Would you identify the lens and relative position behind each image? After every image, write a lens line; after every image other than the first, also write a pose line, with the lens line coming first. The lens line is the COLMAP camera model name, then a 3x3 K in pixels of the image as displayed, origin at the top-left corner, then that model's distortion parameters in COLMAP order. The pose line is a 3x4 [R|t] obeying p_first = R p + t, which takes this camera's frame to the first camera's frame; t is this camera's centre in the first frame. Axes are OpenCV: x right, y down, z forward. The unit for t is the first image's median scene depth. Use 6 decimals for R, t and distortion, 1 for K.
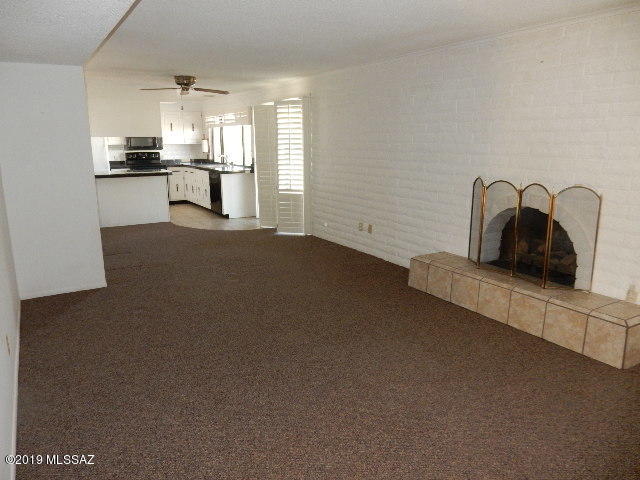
lens RADIAL K [[469.0, 0, 320.4], [0, 469.0, 239.5], [0, 0, 1]] dist [-0.006912, 0.010207]
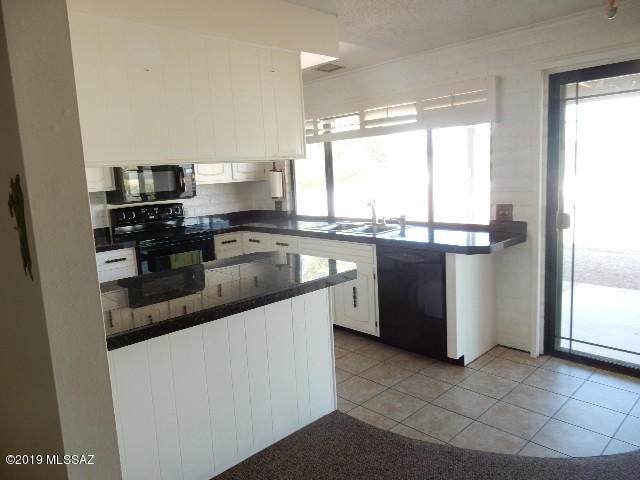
lens RADIAL K [[469.0, 0, 318.8], [0, 469.0, 239.1], [0, 0, 1]] dist [-0.006912, 0.010207]
pose [[0.977505, -0.077359, 0.196215, -0.309299], [0.090980, 0.993960, -0.061371, -0.110945], [-0.190283, 0.077842, 0.978638, 0.527844]]
